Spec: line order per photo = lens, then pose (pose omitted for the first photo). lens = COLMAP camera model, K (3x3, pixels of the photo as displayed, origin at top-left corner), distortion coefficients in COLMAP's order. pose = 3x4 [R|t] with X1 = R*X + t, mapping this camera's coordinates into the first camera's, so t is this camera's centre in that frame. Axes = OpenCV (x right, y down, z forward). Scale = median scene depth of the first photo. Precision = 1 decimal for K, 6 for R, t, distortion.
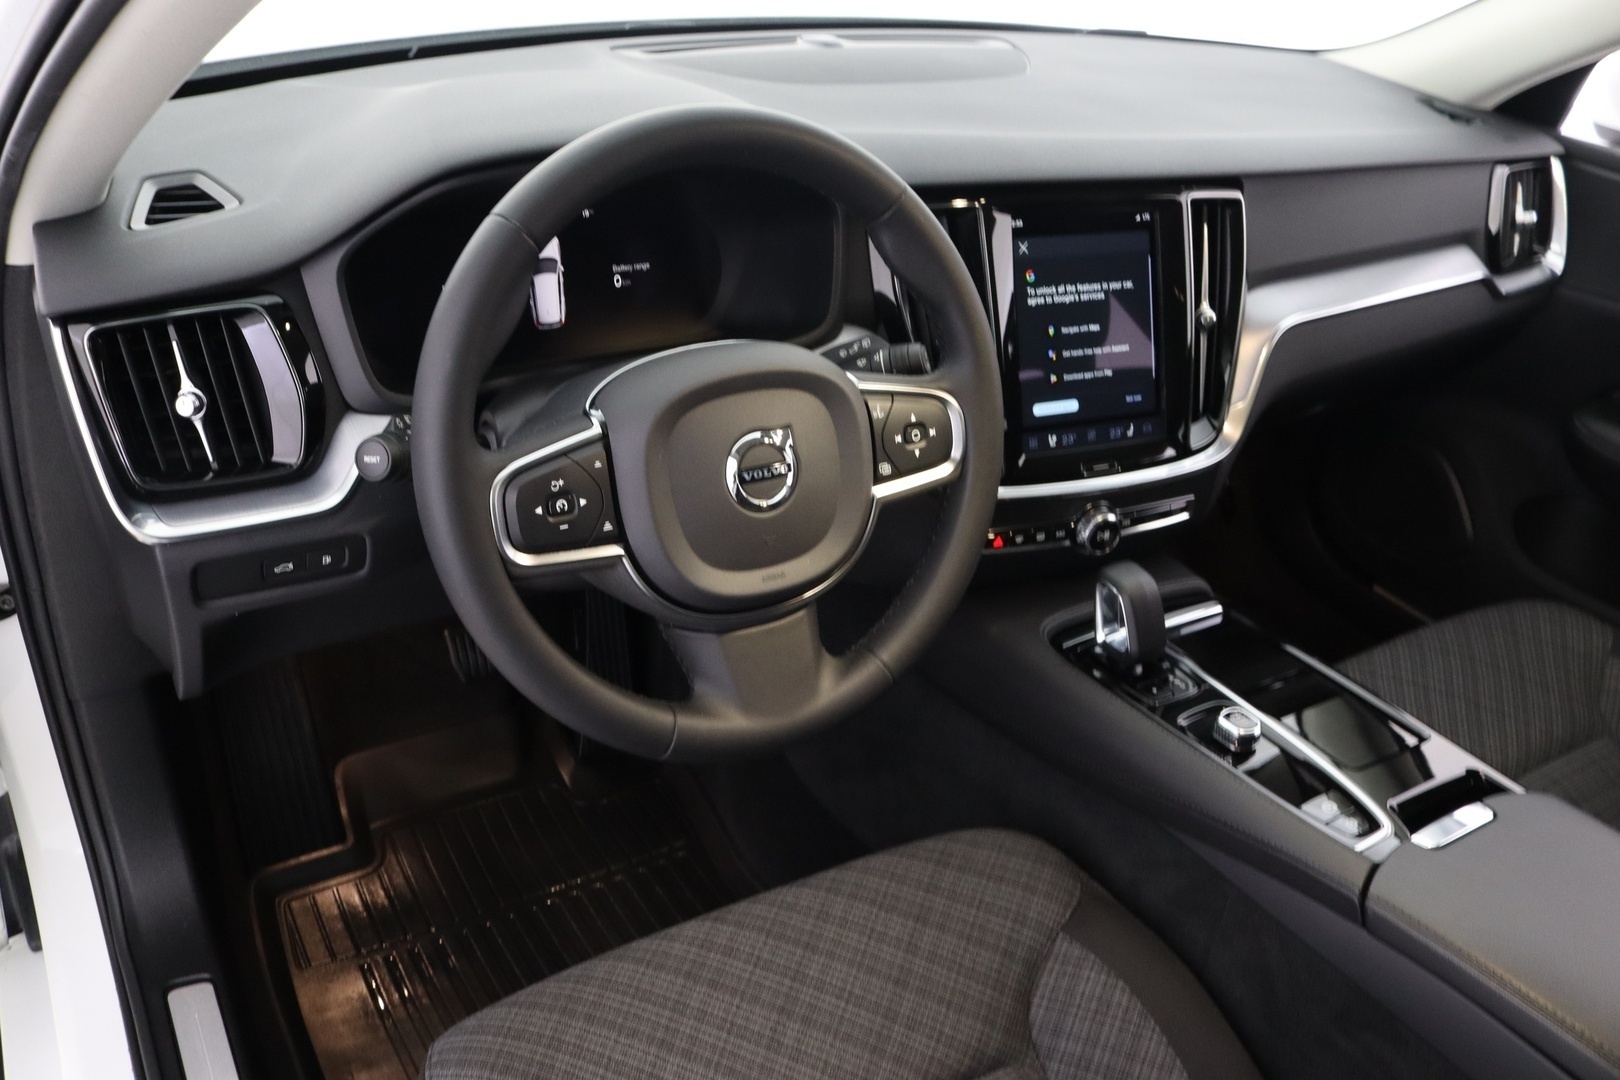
lens RADIAL K [[1331.9, 0, 810.0], [0, 1331.9, 540.0], [0, 0, 1]] dist [-0.118214, -0.001096]
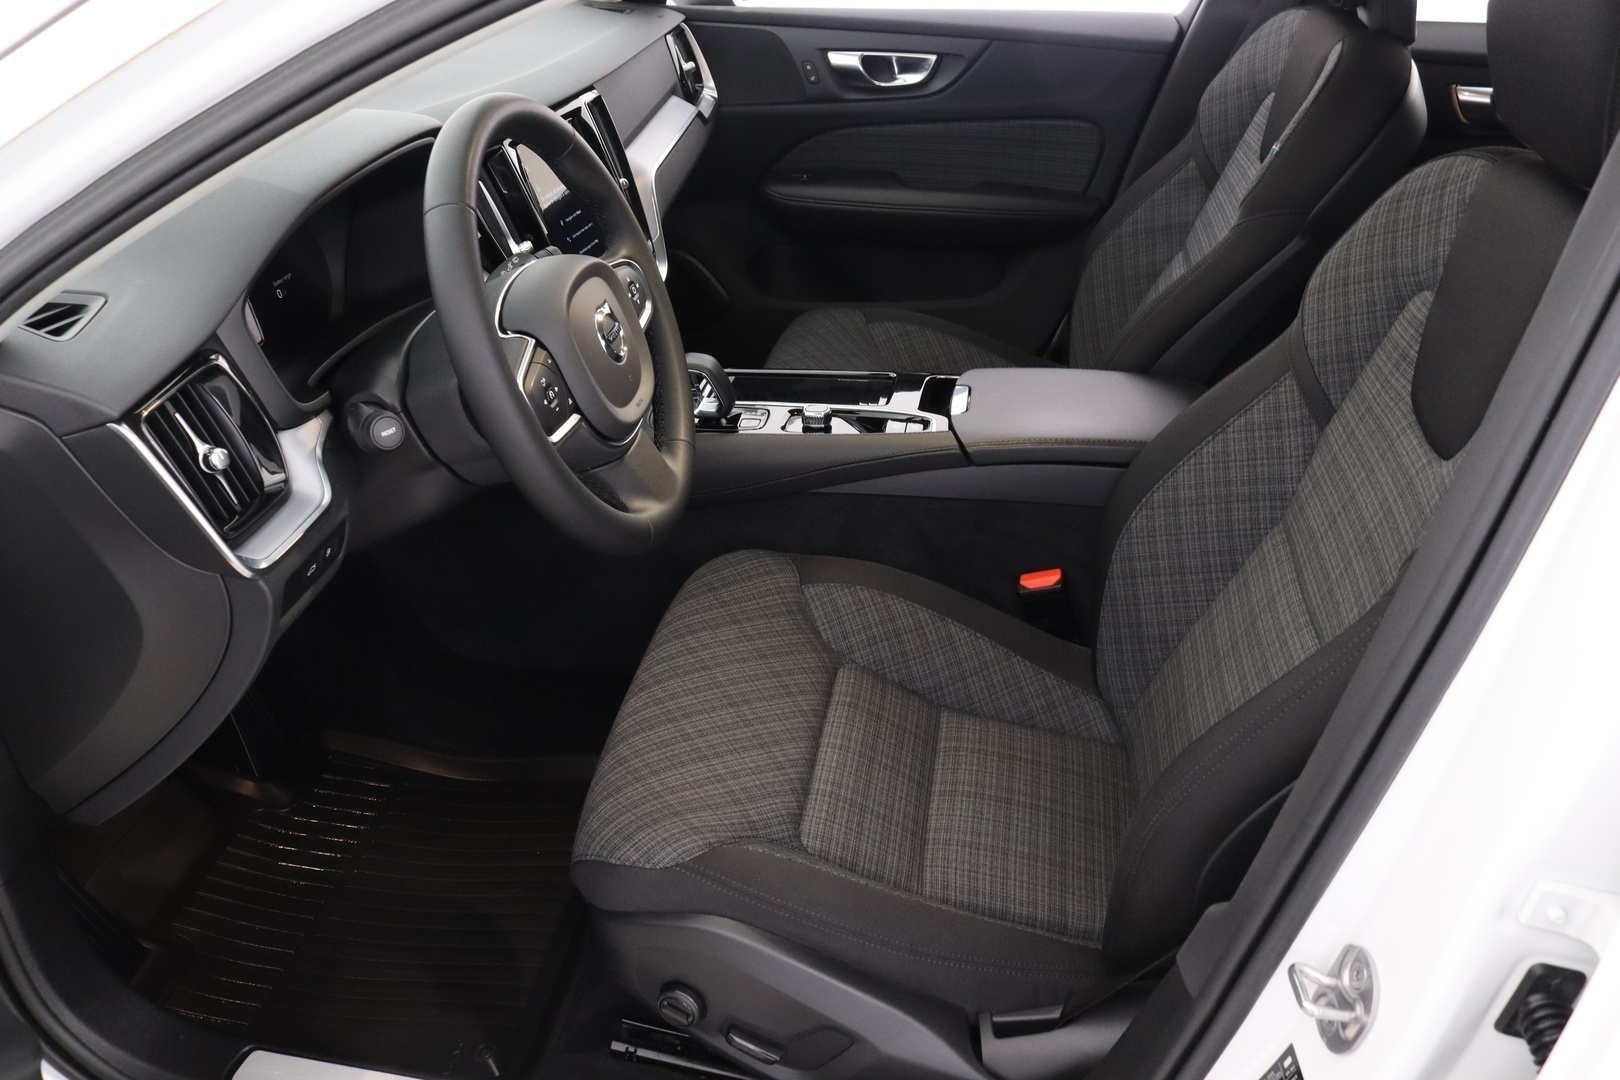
lens RADIAL K [[1331.9, 0, 810.0], [0, 1331.9, 540.0], [0, 0, 1]] dist [-0.118214, -0.001096]
pose [[0.640260, -0.448071, 0.623939, -0.775369], [0.417836, 0.884724, 0.206584, -0.053075], [-0.644578, 0.128436, 0.753673, -0.141013]]
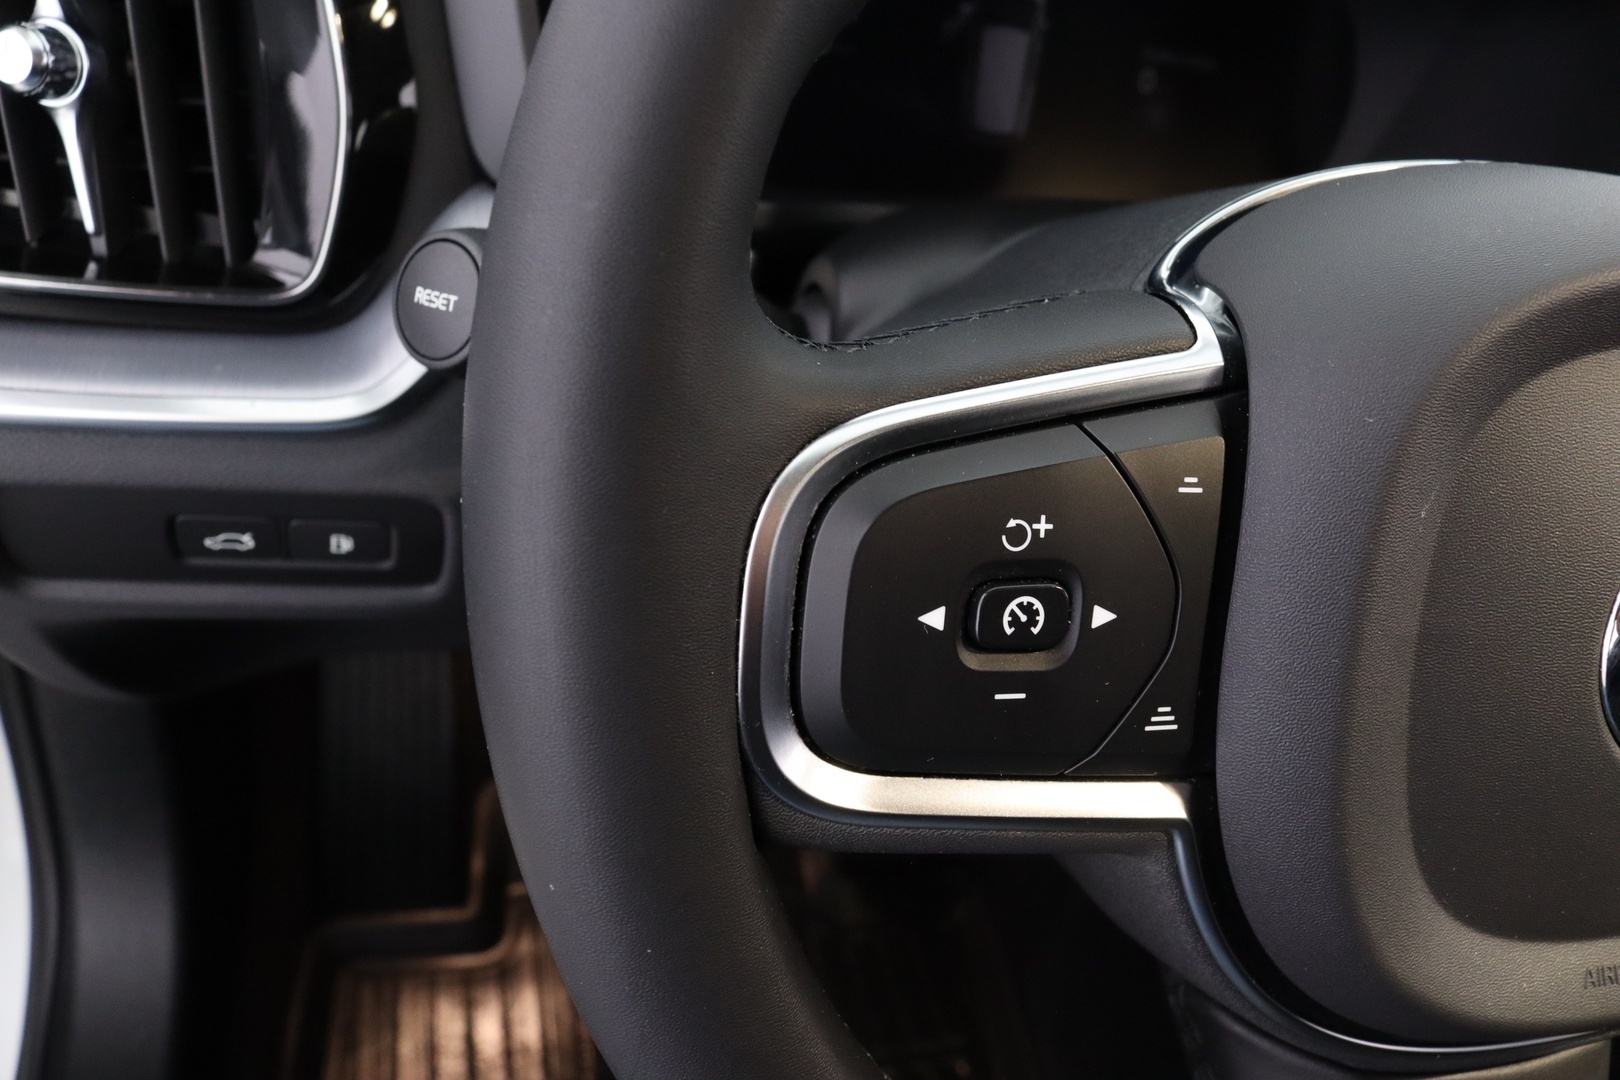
lens RADIAL K [[1331.9, 0, 810.0], [0, 1331.9, 540.0], [0, 0, 1]] dist [-0.118214, -0.001096]
pose [[0.948143, 0.235071, -0.213931, -0.146308], [-0.229811, 0.971976, 0.049500, -0.036042], [0.219572, 0.002230, 0.975594, 0.621024]]
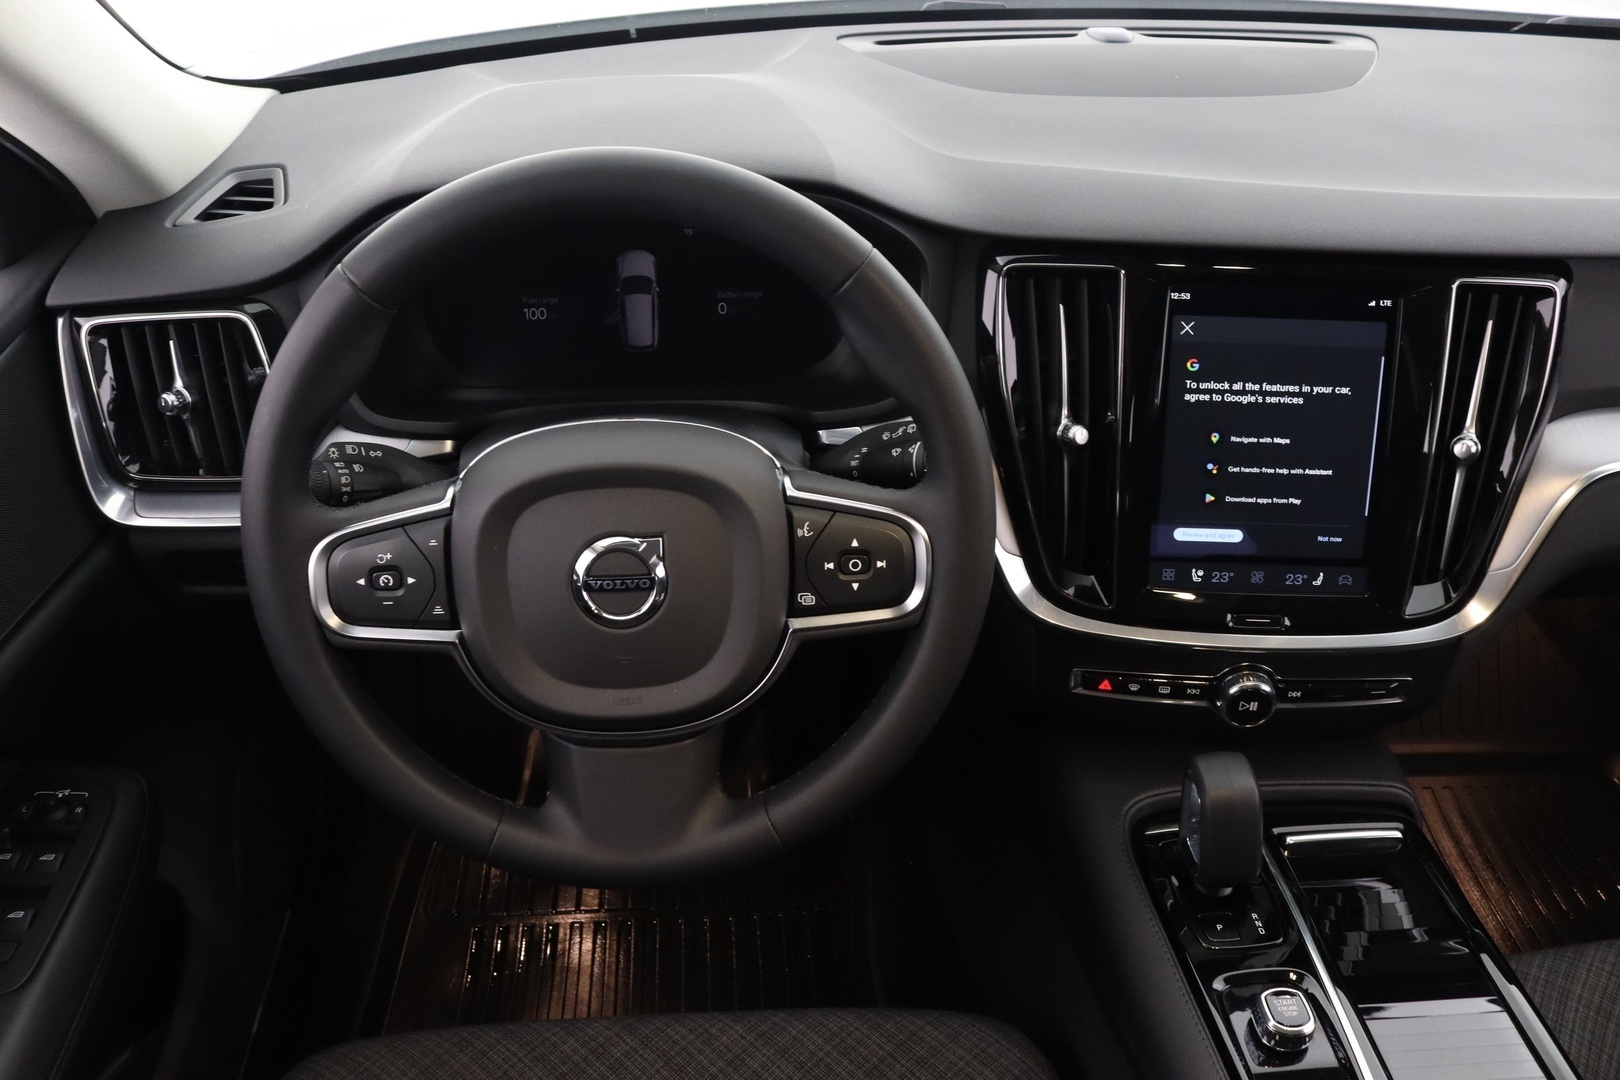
lens RADIAL K [[1331.9, 0, 810.0], [0, 1331.9, 540.0], [0, 0, 1]] dist [-0.118214, -0.001096]
pose [[0.883750, 0.193424, -0.426115, 0.386641], [-0.172786, 0.981110, 0.086997, -0.154853], [0.434892, -0.003257, 0.900477, 0.250379]]
